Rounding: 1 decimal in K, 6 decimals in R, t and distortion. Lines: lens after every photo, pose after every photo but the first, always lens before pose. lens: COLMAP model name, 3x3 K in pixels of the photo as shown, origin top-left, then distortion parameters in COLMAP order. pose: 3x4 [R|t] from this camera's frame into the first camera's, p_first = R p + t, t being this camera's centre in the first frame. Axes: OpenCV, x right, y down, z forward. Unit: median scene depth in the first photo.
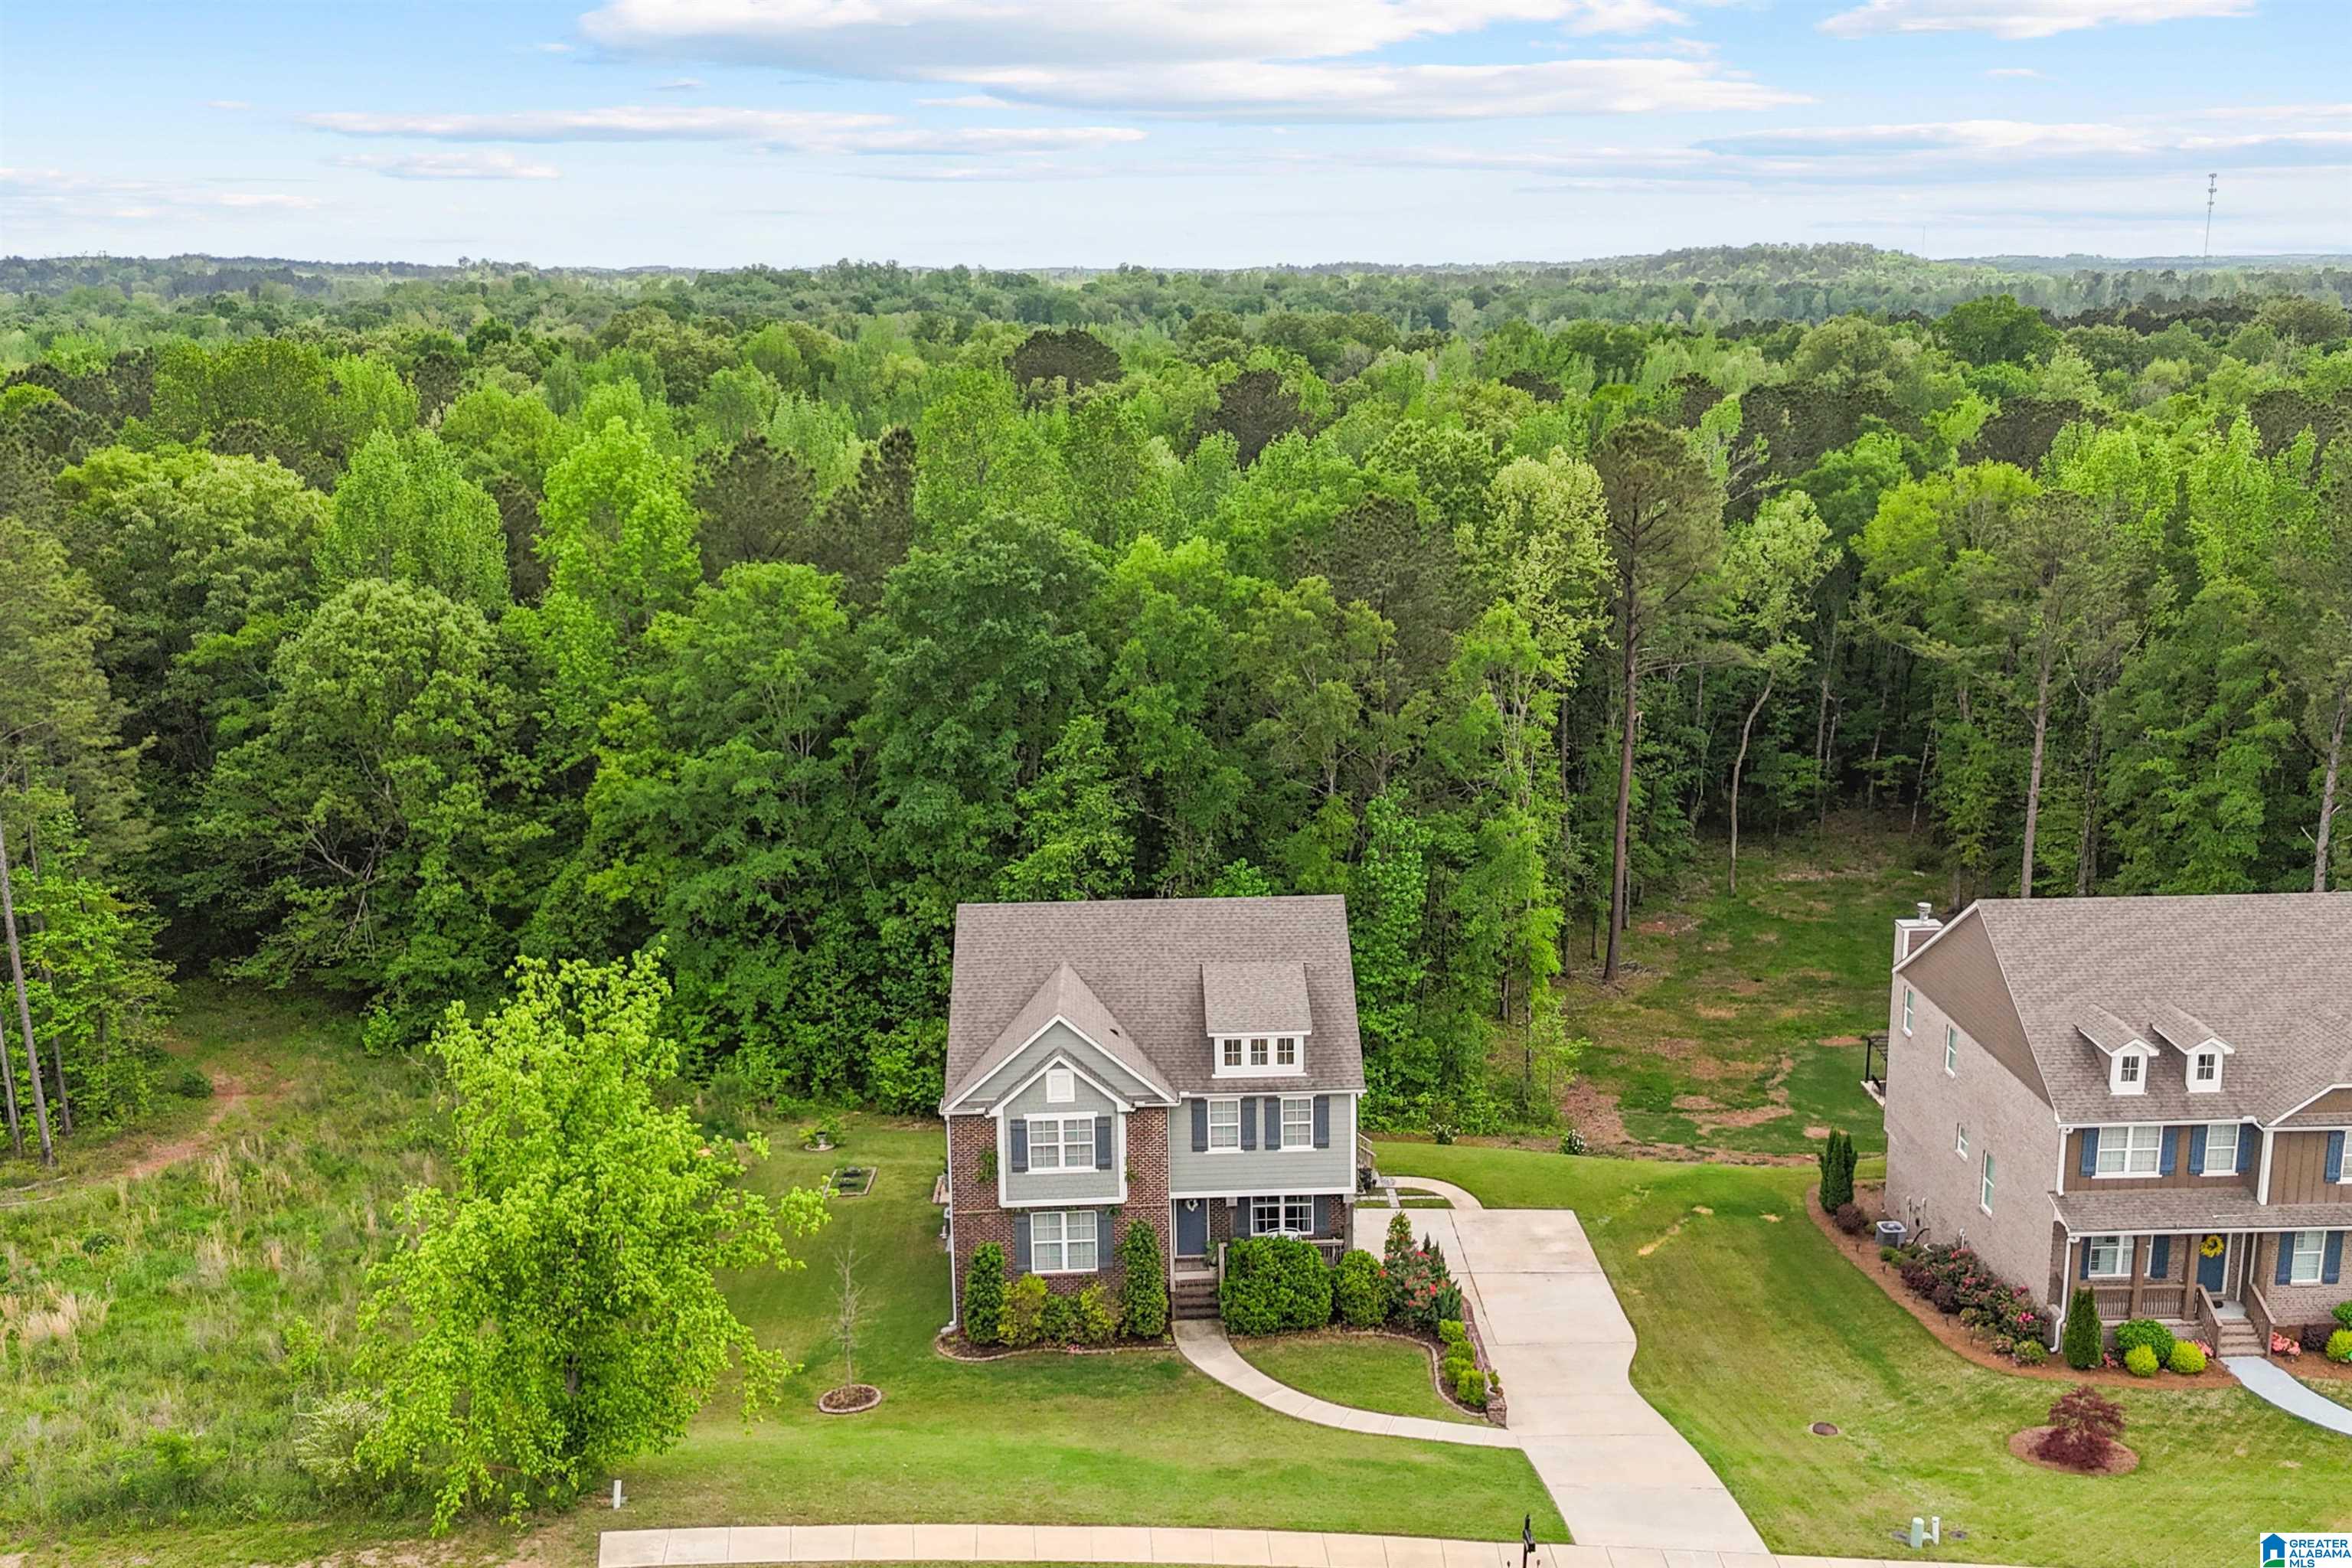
lens RADIAL K [[2061.6, 0, 1283.6], [0, 2061.6, 791.1], [0, 0, 1]] dist [0.086240, -0.110105]
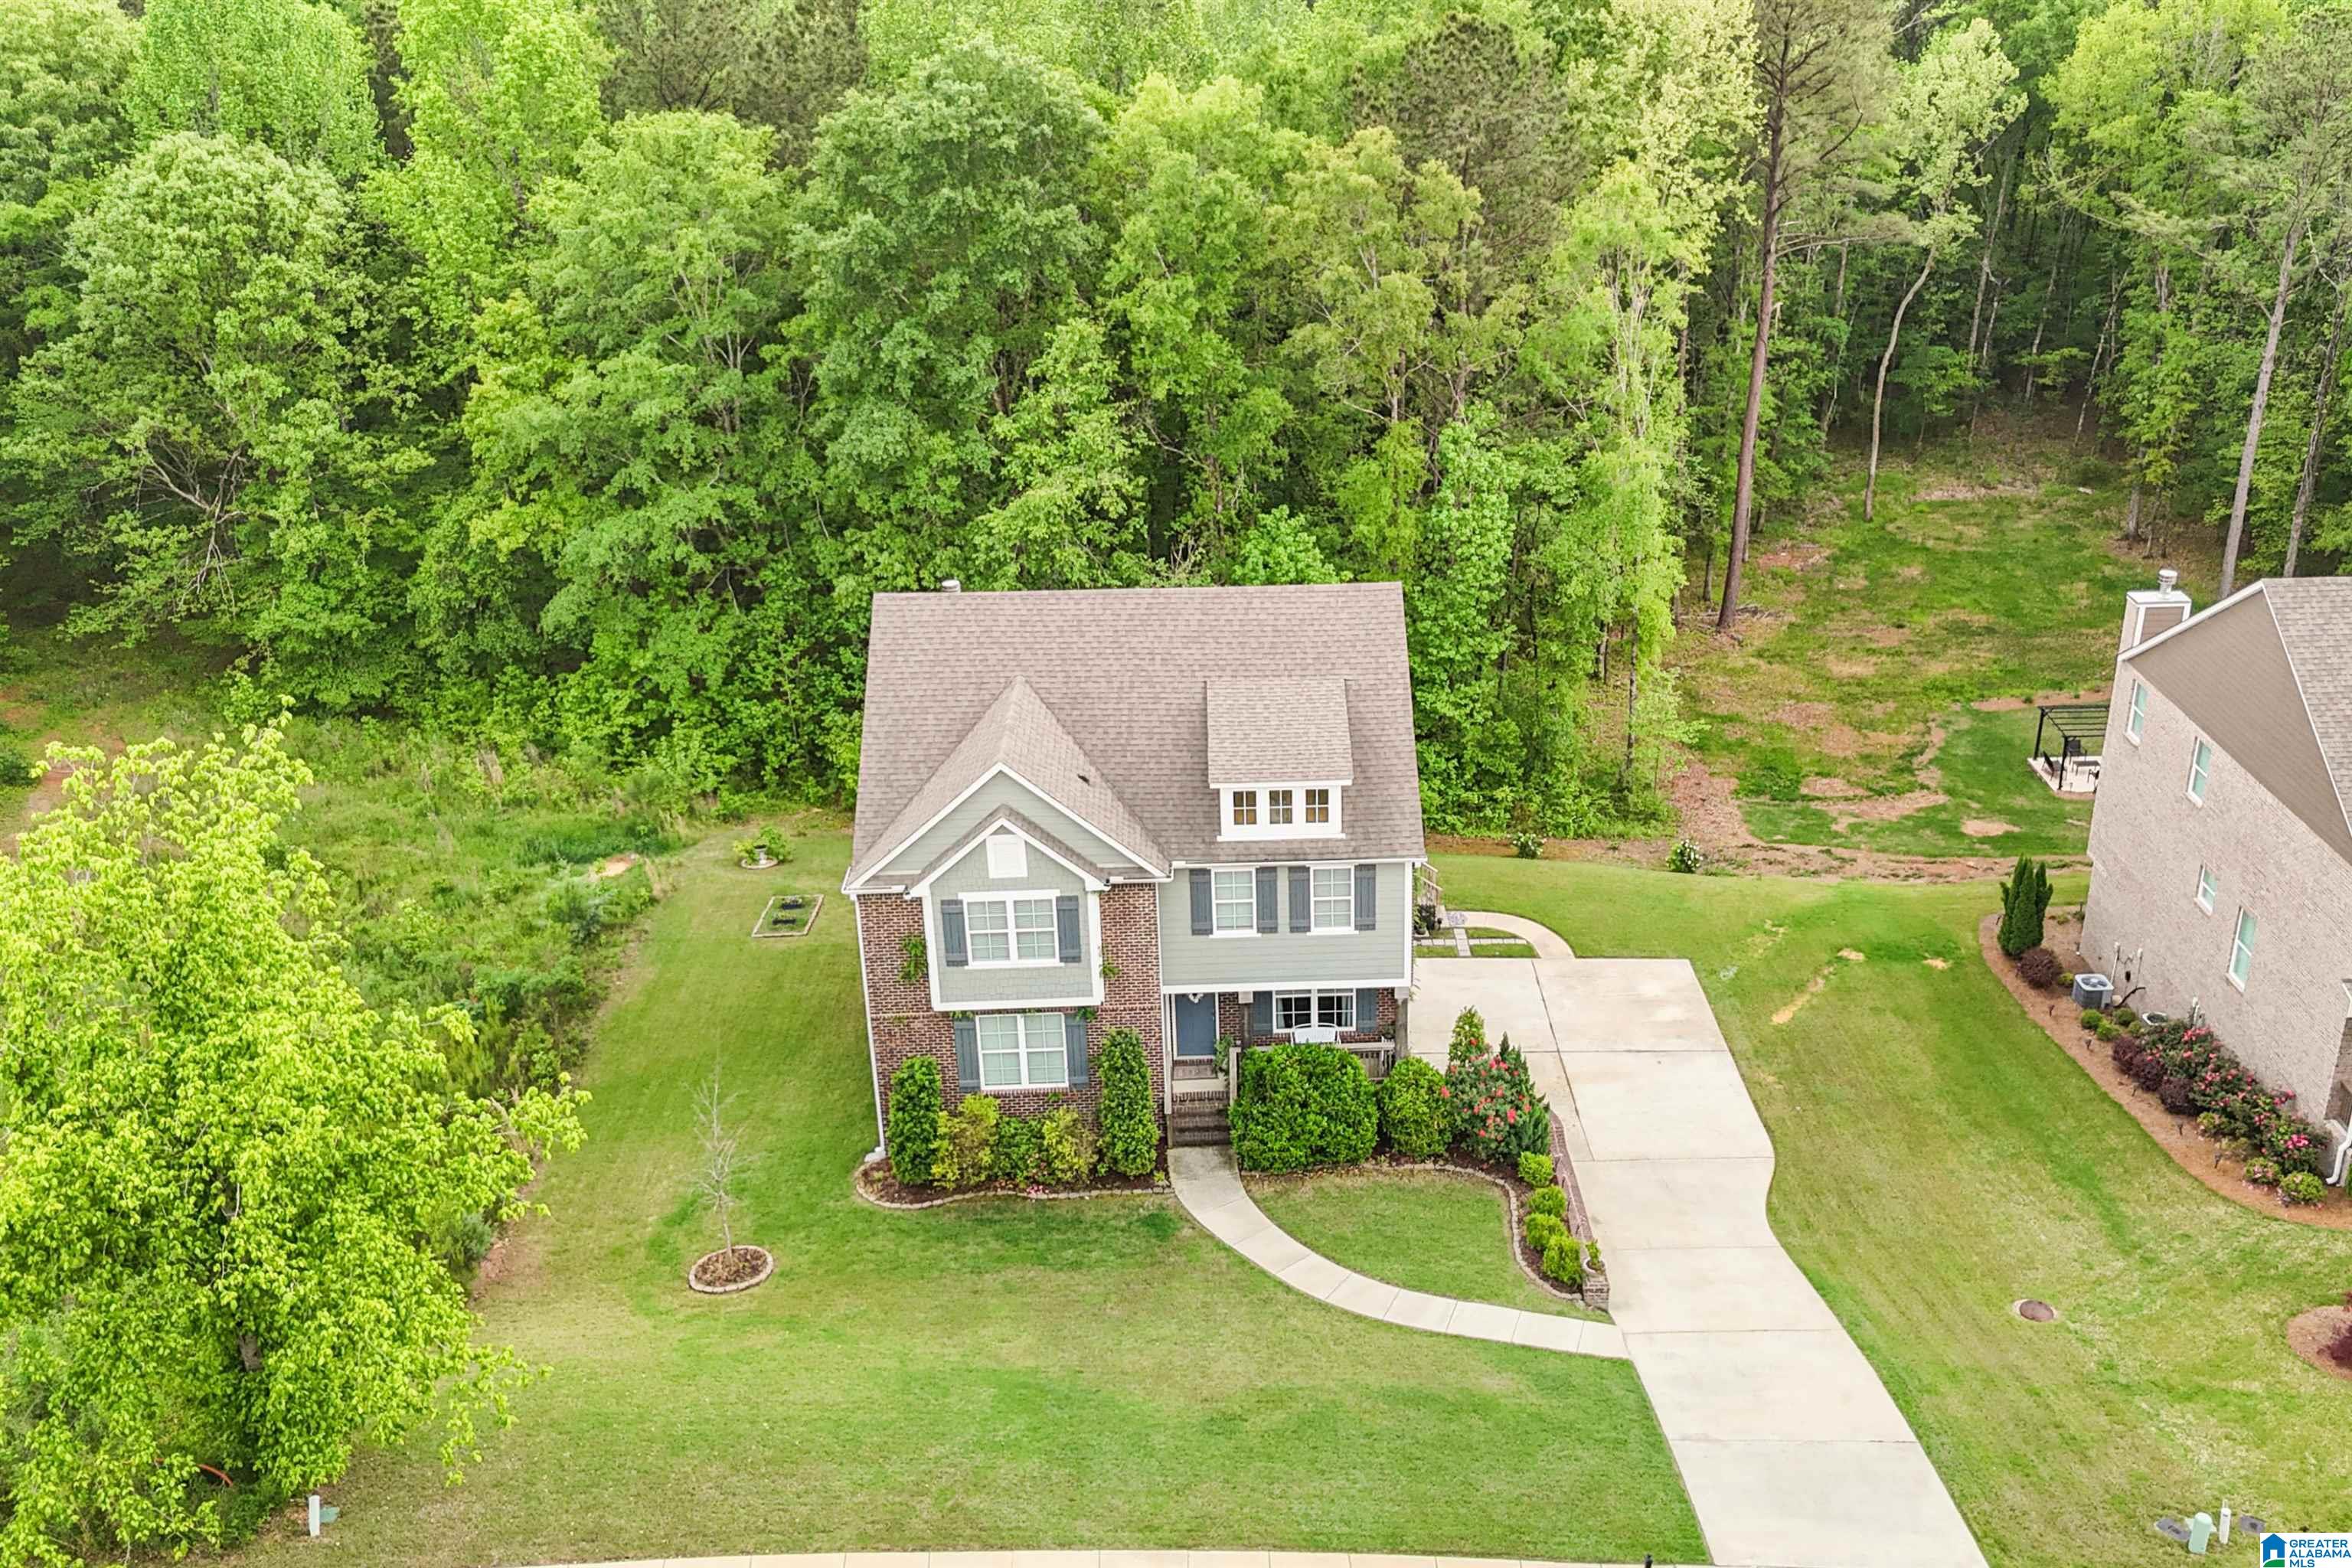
lens RADIAL K [[2061.6, 0, 1283.6], [0, 2061.6, 791.1], [0, 0, 1]] dist [0.086240, -0.110105]
pose [[0.999286, 0.008425, -0.036825, 0.010980], [-0.000930, 0.980002, 0.198988, -0.016962], [0.037765, -0.198812, 0.979310, 0.199134]]
